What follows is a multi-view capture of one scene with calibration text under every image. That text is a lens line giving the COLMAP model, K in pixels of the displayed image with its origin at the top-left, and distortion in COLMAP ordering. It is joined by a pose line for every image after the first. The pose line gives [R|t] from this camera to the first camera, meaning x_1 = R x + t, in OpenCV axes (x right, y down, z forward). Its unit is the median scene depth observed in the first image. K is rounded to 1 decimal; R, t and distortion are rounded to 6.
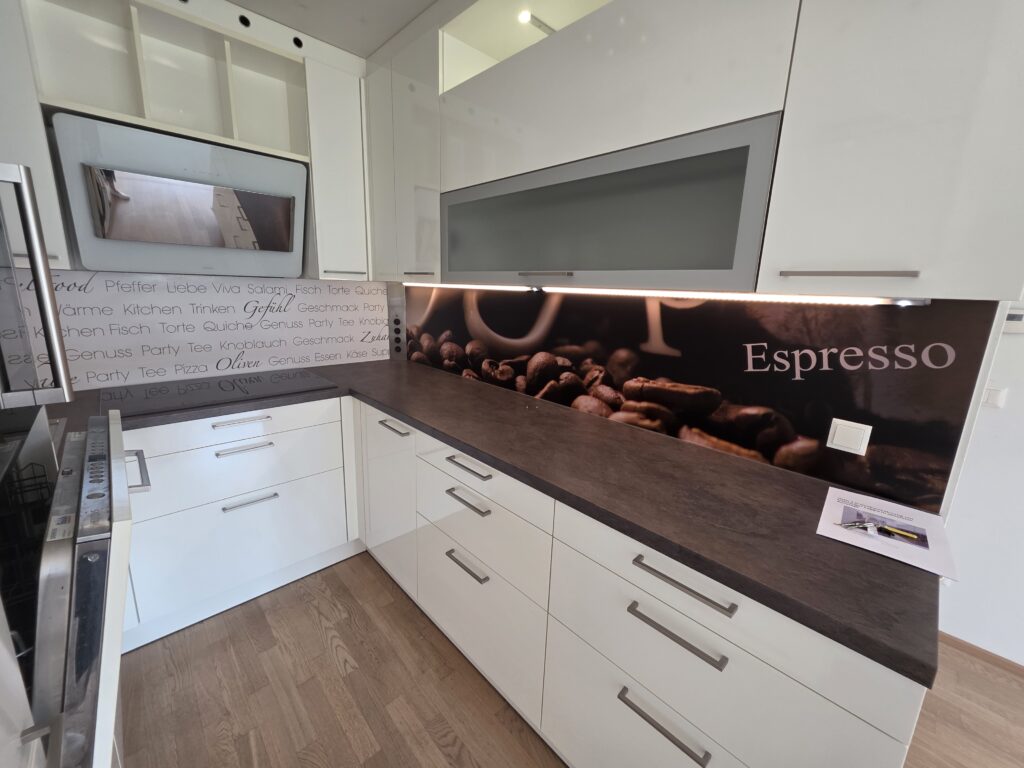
lens RADIAL K [[411.8, 0, 512.4], [0, 411.8, 381.8], [0, 0, 1]] dist [0.000238, 0.000035]
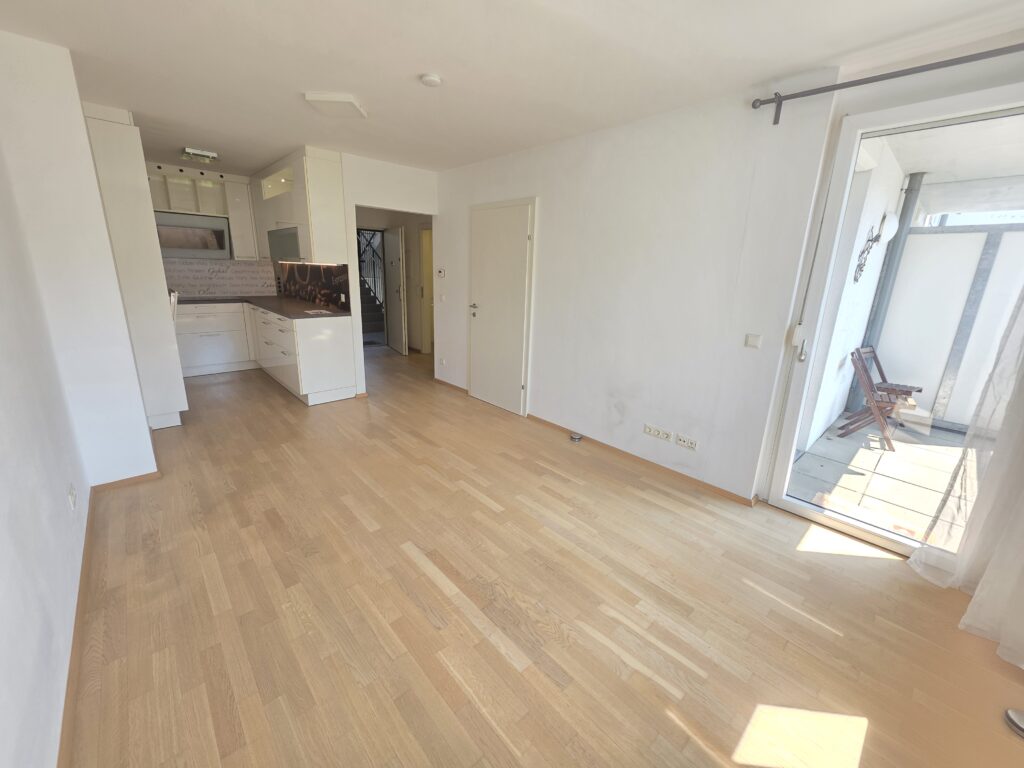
lens RADIAL K [[411.8, 0, 511.0], [0, 411.8, 381.2], [0, 0, 1]] dist [0.000238, 0.000035]
pose [[0.999865, 0.003263, -0.016110, 1.301110], [-0.002539, 0.998995, 0.044741, 0.394337], [0.016240, -0.044694, 0.998869, -1.598350]]
